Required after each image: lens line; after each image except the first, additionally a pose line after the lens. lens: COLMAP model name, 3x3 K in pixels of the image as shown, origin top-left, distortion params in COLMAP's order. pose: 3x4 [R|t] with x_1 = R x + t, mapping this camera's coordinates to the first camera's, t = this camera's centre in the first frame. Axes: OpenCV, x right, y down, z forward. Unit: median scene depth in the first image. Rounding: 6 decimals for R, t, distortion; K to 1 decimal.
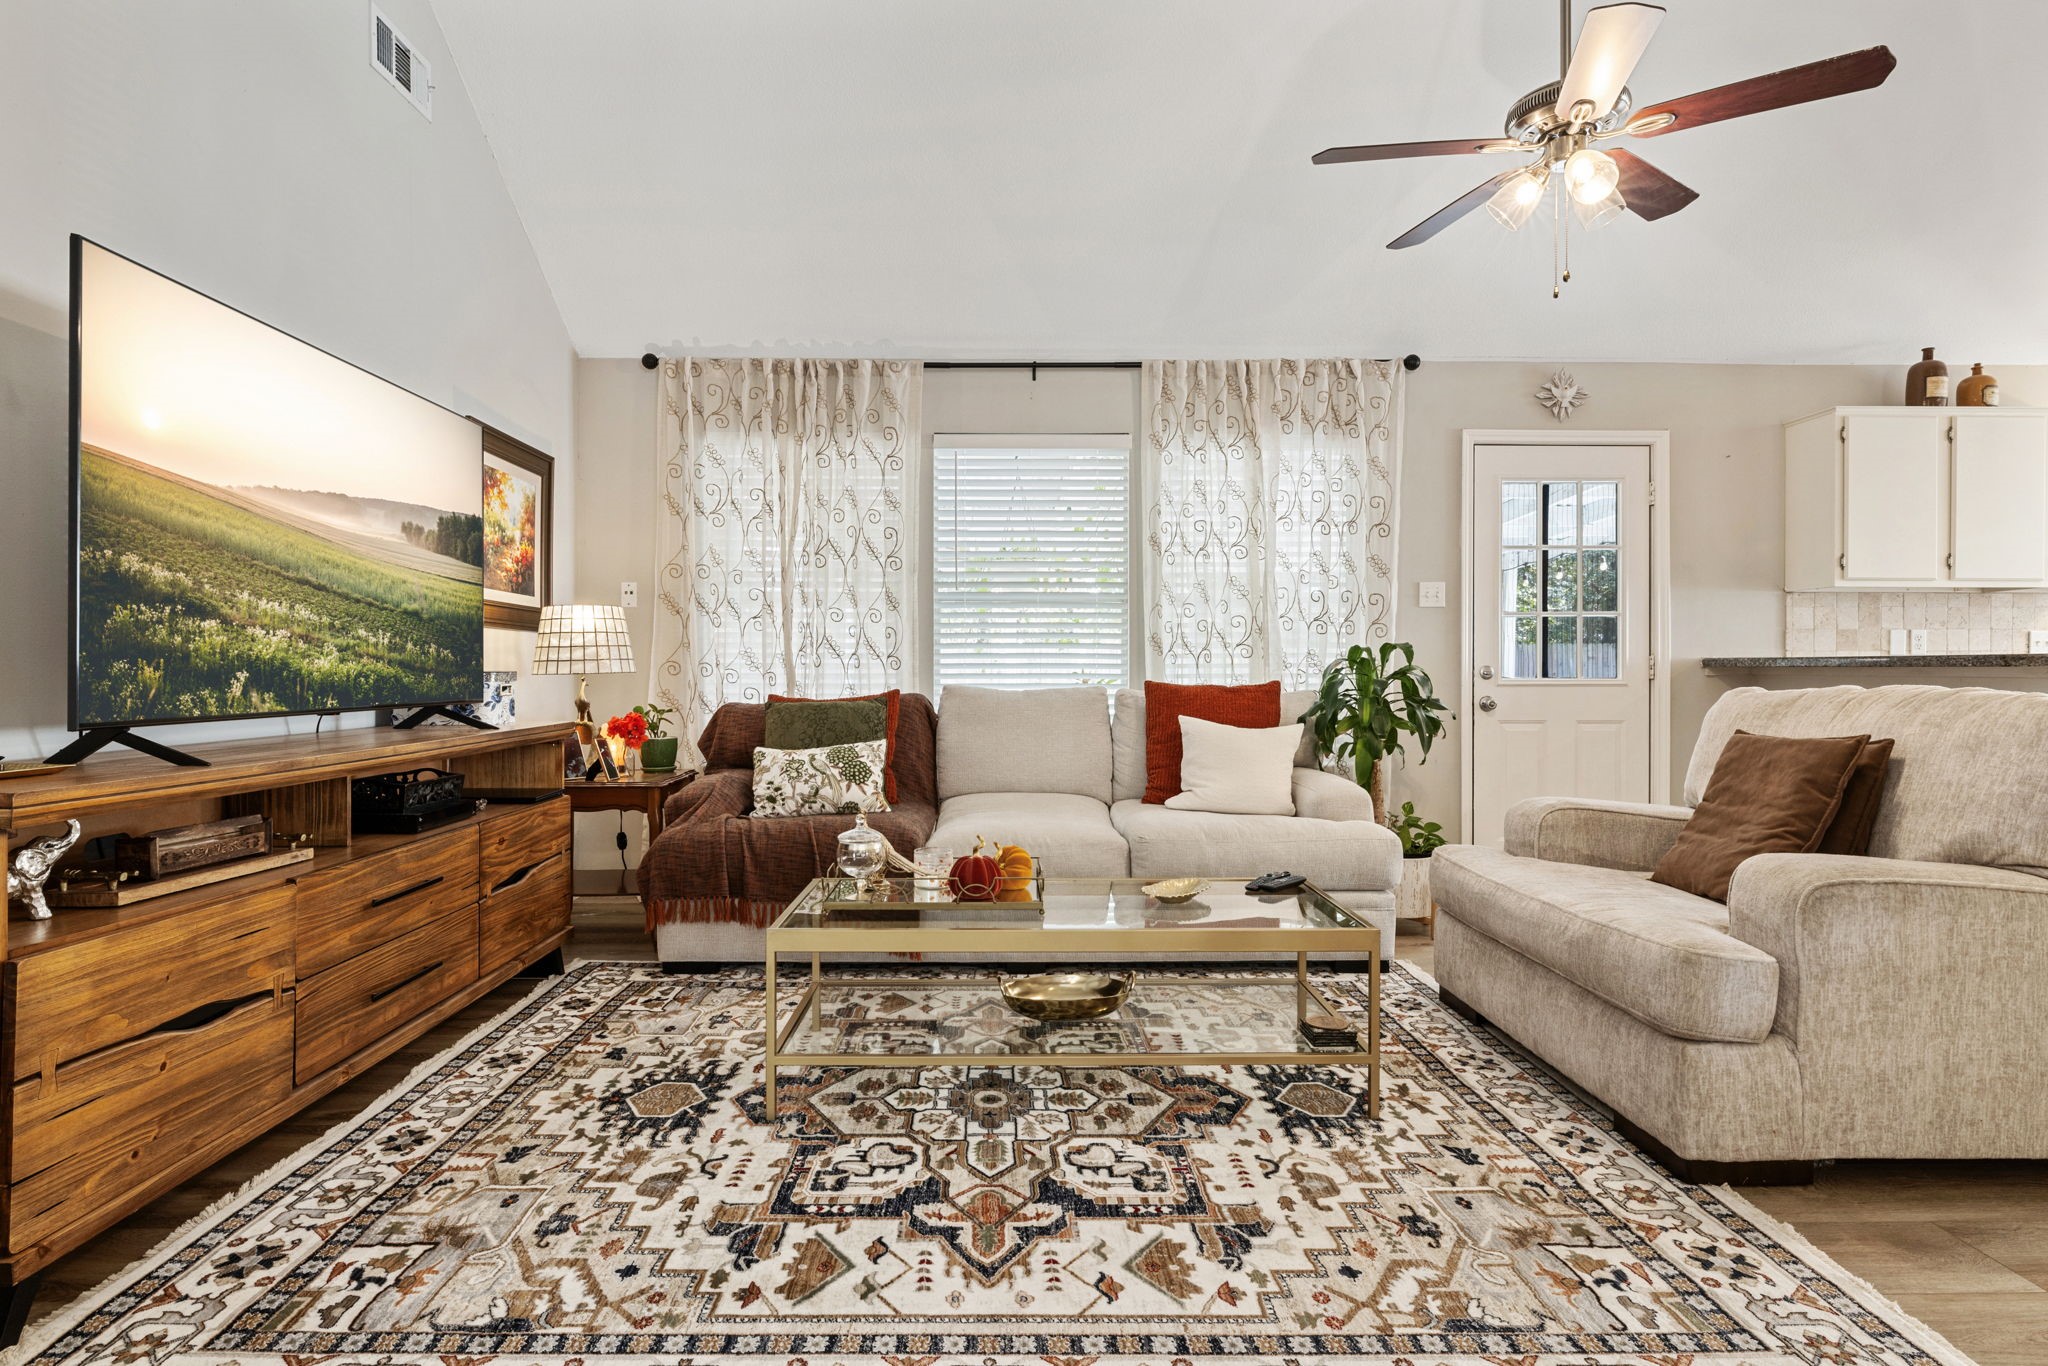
lens RADIAL K [[1078.9, 0, 1036.4], [0, 1078.9, 678.6], [0, 0, 1]] dist [0.007281, 0.001030]
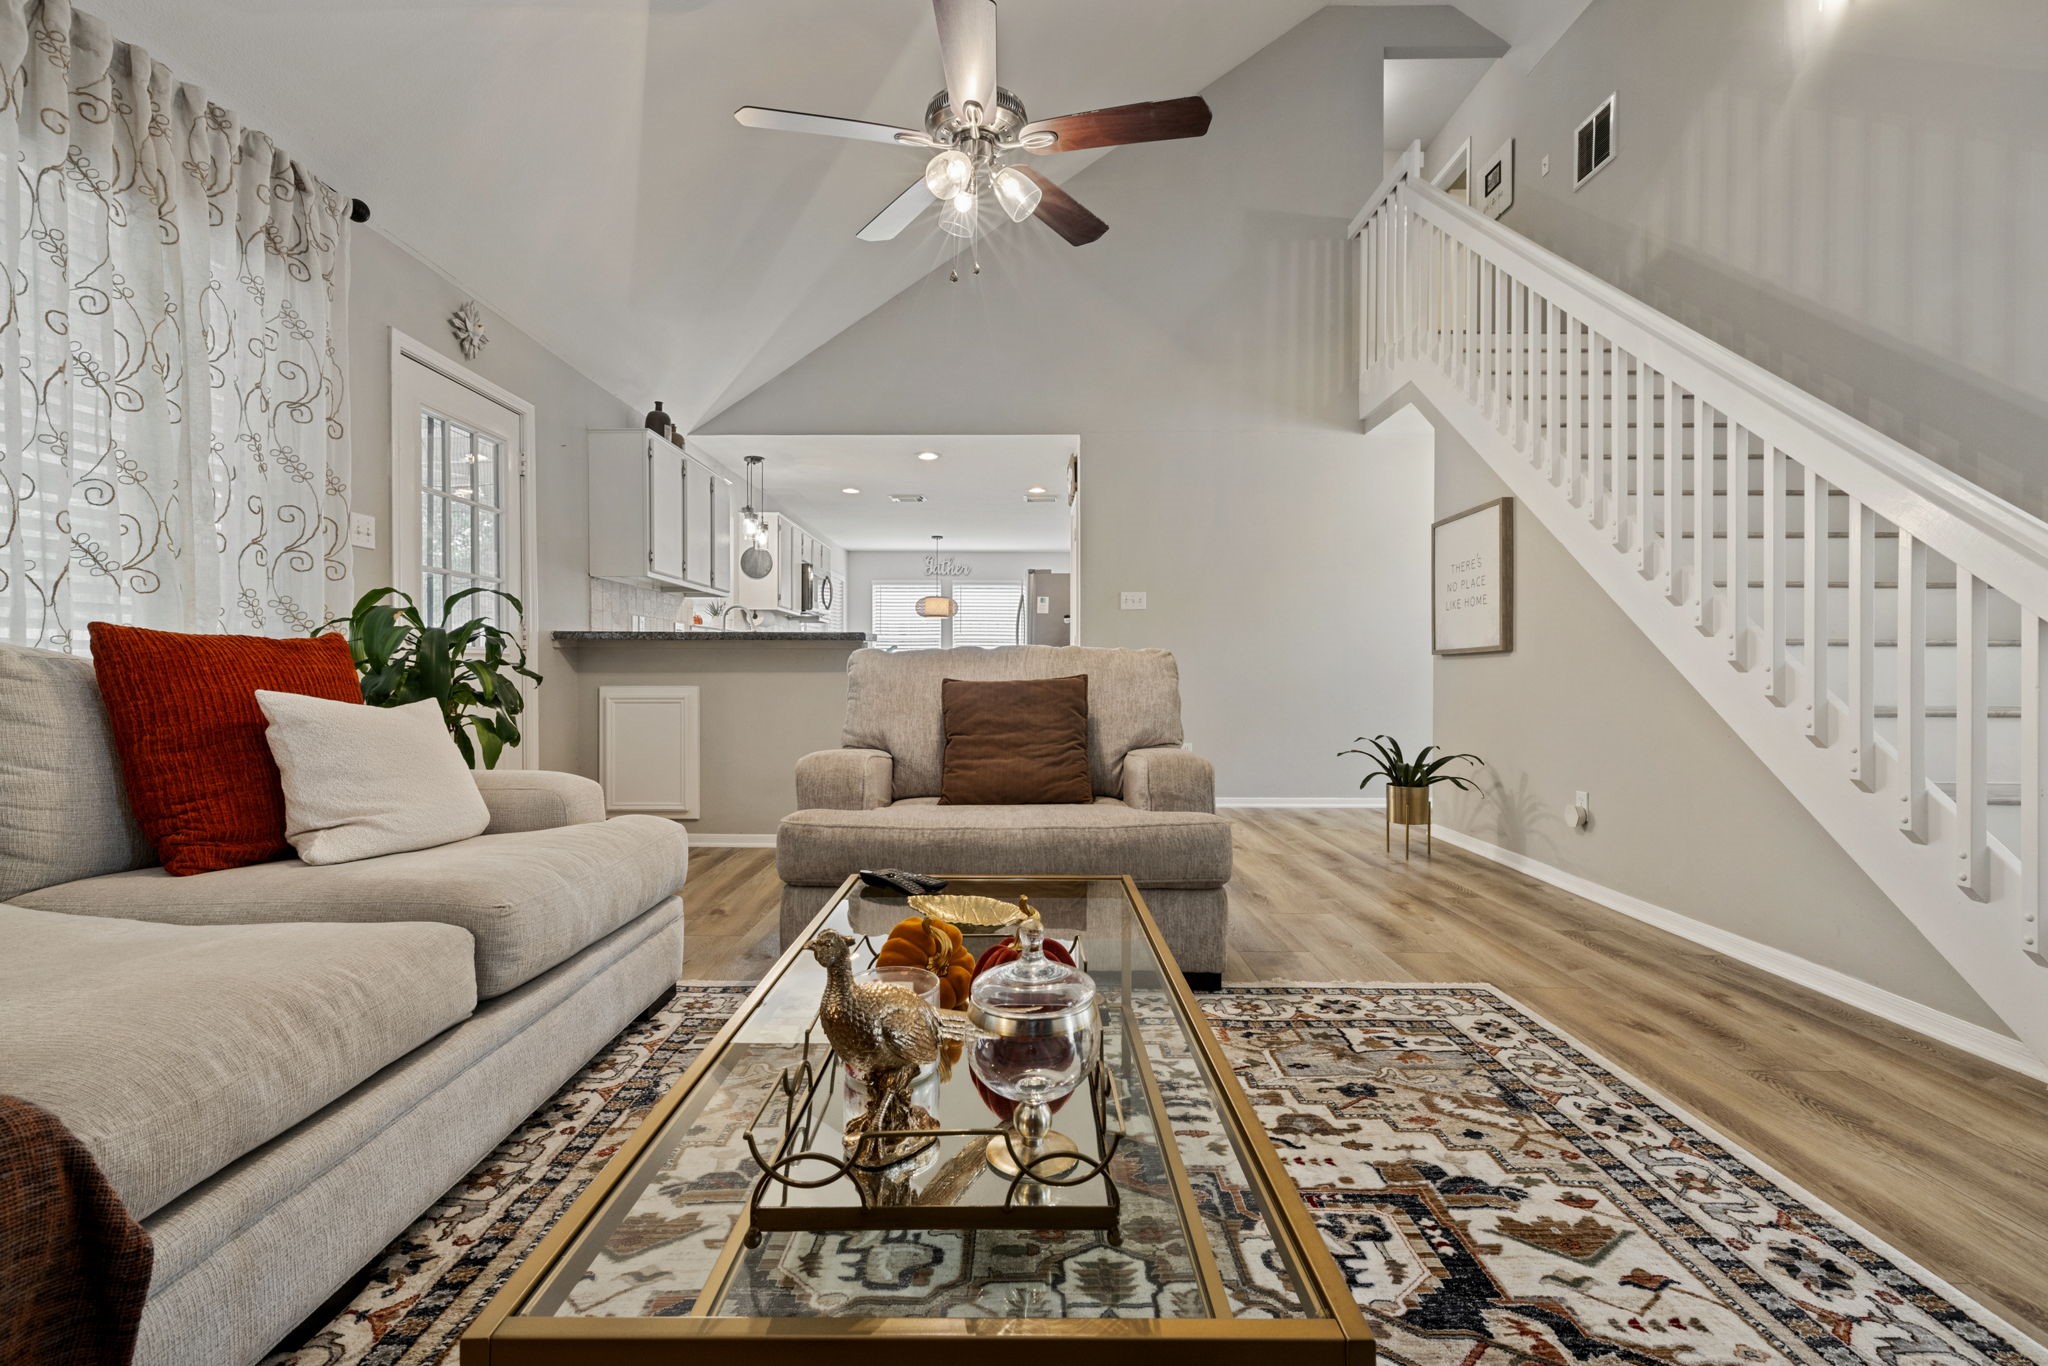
lens RADIAL K [[895.3, 0, 1002.5], [0, 895.3, 675.8], [0, 0, 1]] dist [0.004505, 0.000511]
pose [[0.046258, -0.006322, 0.998910, -0.258149], [0.005305, 0.999967, 0.006083, 0.024064], [-0.998915, 0.005018, 0.046290, 0.560564]]
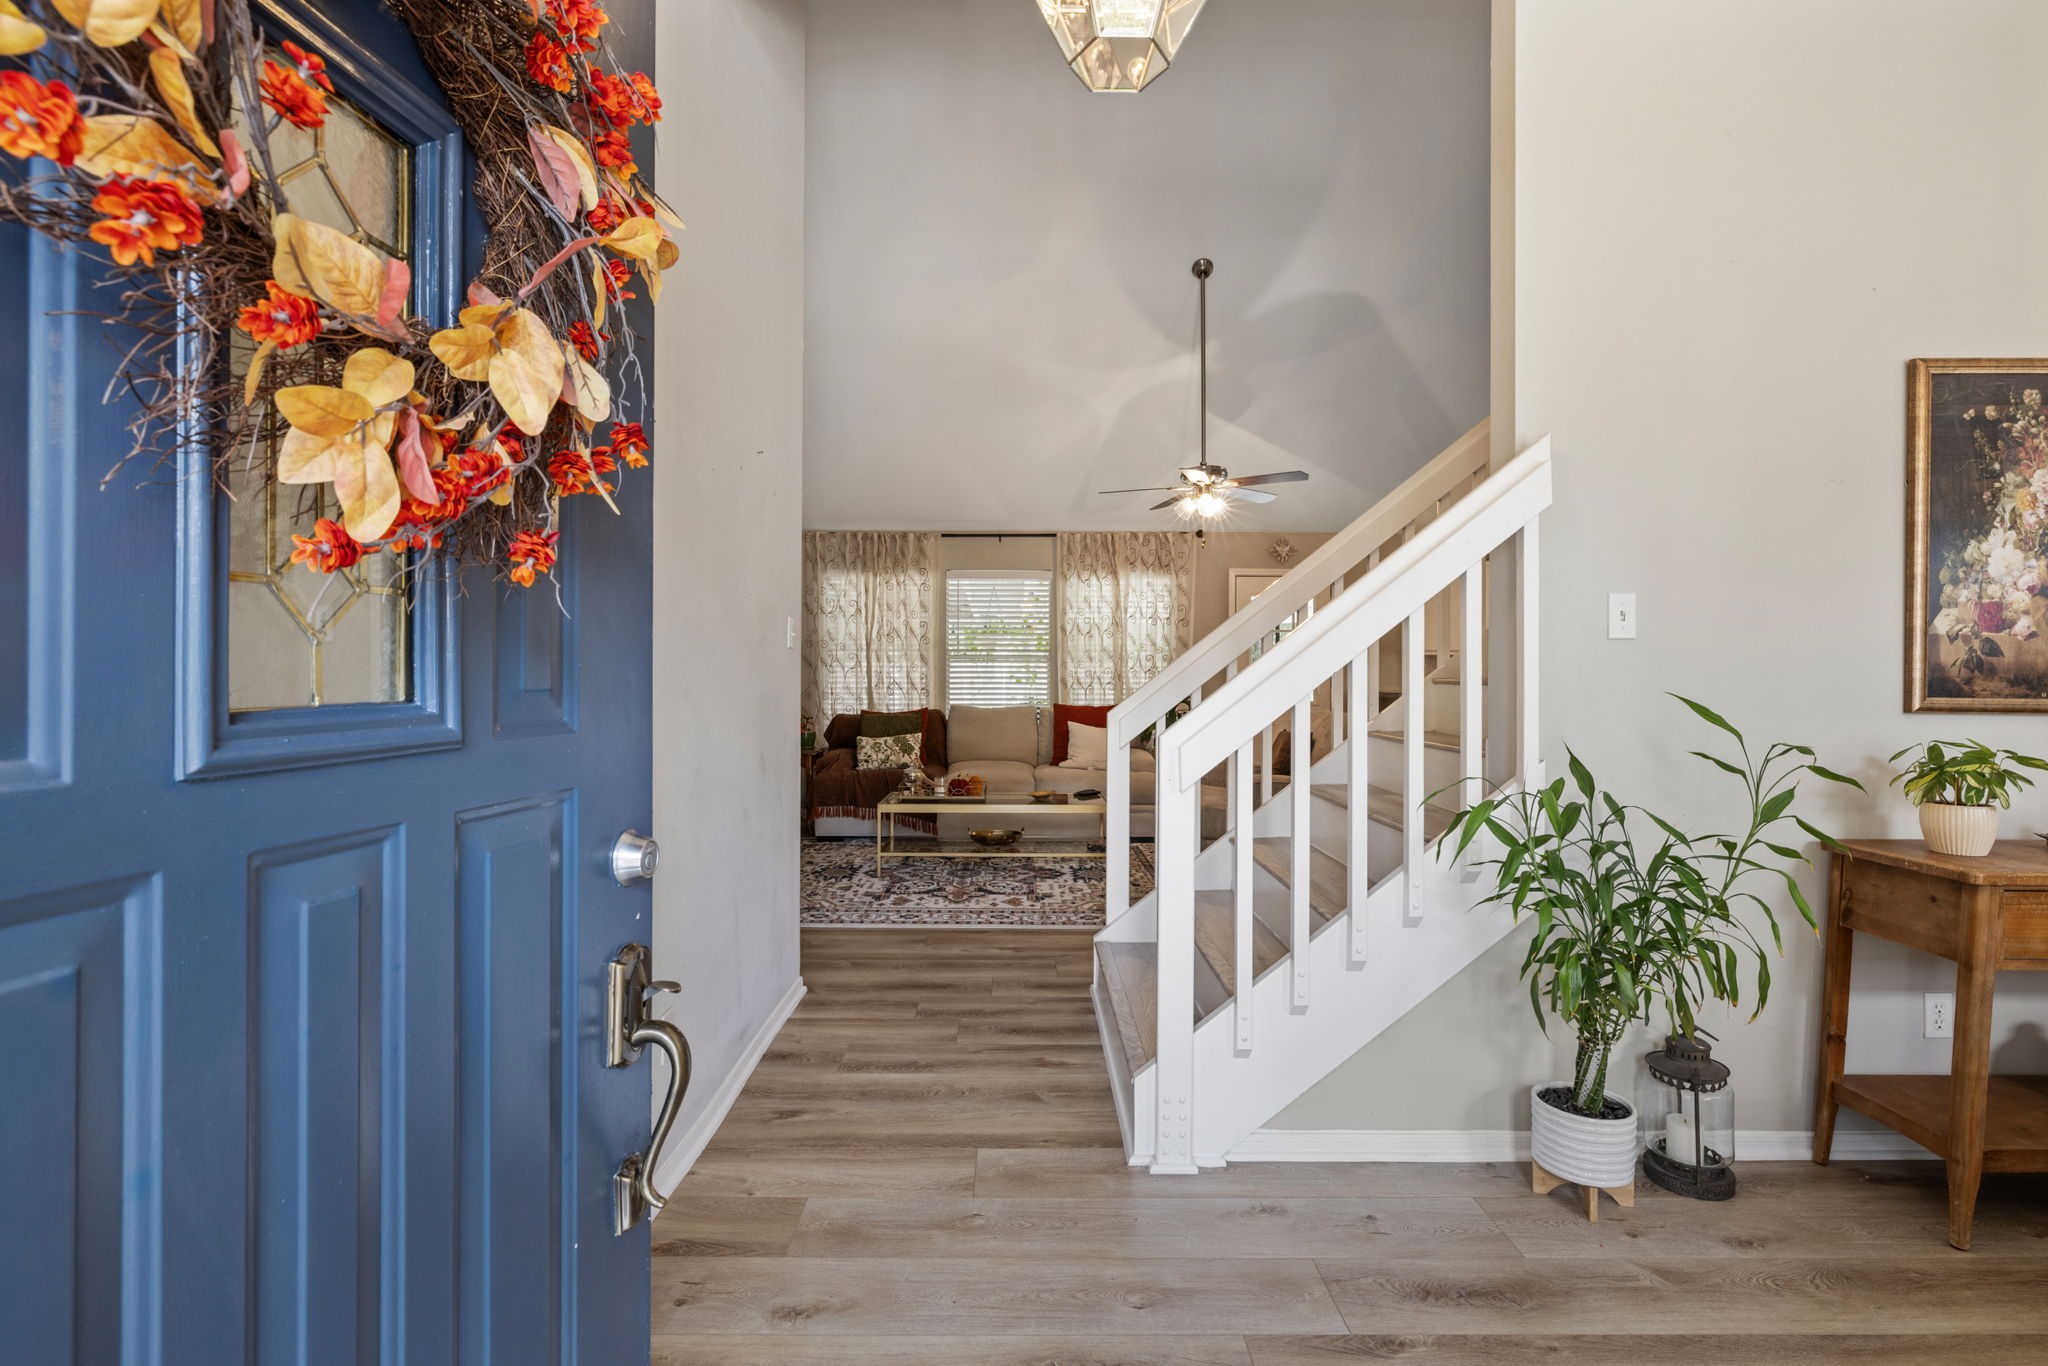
lens RADIAL K [[919.5, 0, 1024.0], [0, 919.5, 671.7], [0, 0, 1]] dist [-0.001892, -0.000237]
pose [[0.999757, 0.000839, -0.022006, 0.079611], [-0.001183, 0.999878, -0.015603, -0.027572], [0.021991, 0.015626, 0.999636, -0.635128]]
